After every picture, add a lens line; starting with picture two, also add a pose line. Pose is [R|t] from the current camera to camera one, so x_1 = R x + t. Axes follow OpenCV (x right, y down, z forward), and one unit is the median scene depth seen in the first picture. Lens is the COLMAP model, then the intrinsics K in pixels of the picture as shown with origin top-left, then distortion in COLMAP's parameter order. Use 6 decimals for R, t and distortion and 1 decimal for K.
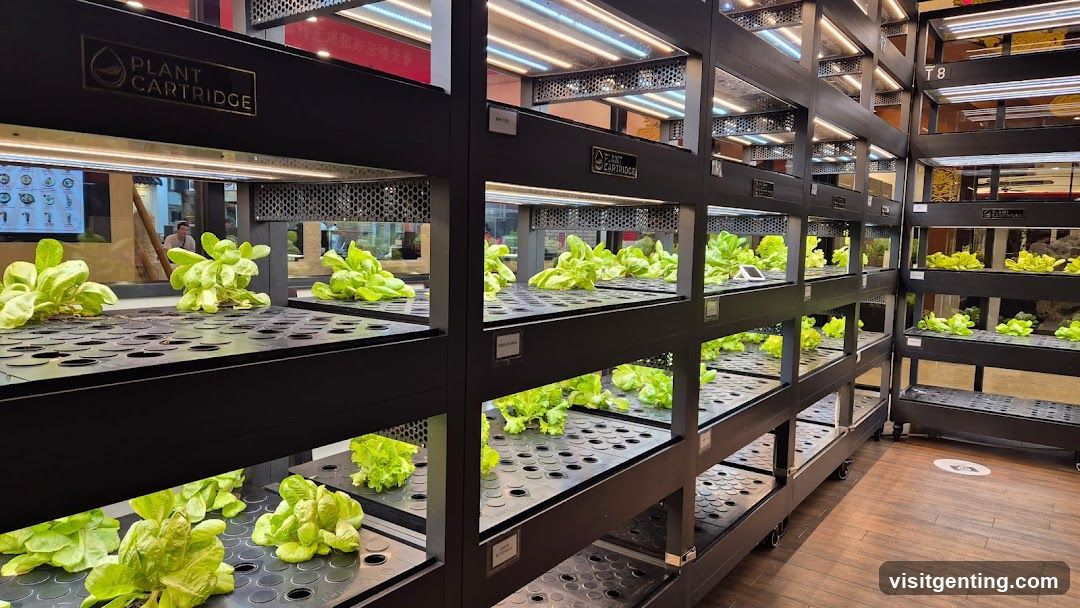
lens RADIAL K [[716.7, 0, 540.0], [0, 716.7, 304.0], [0, 0, 1]] dist [0.001493, 0.000536]
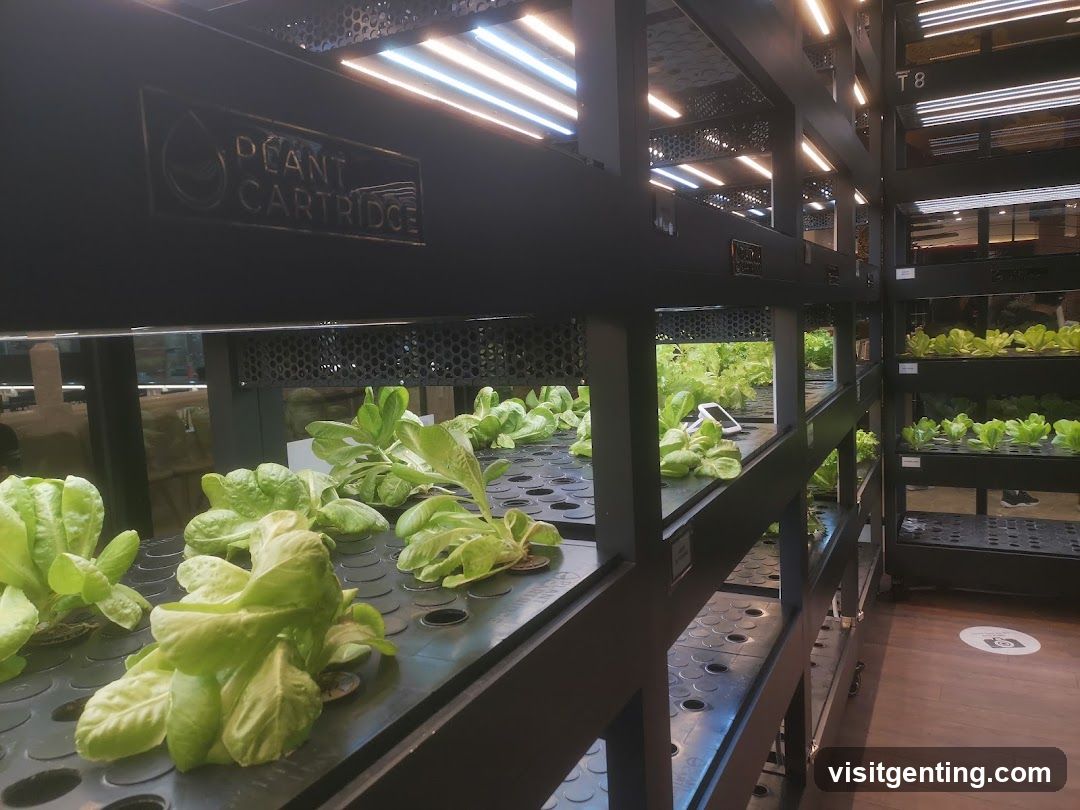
lens RADIAL K [[797.2, 0, 540.0], [0, 797.2, 405.0], [0, 0, 1]] dist [-0.054423, -0.001238]
pose [[0.984920, -0.092221, 0.146383, 0.054677], [0.091291, 0.995738, 0.013071, -0.050214], [-0.146965, 0.000489, 0.989142, 0.303484]]
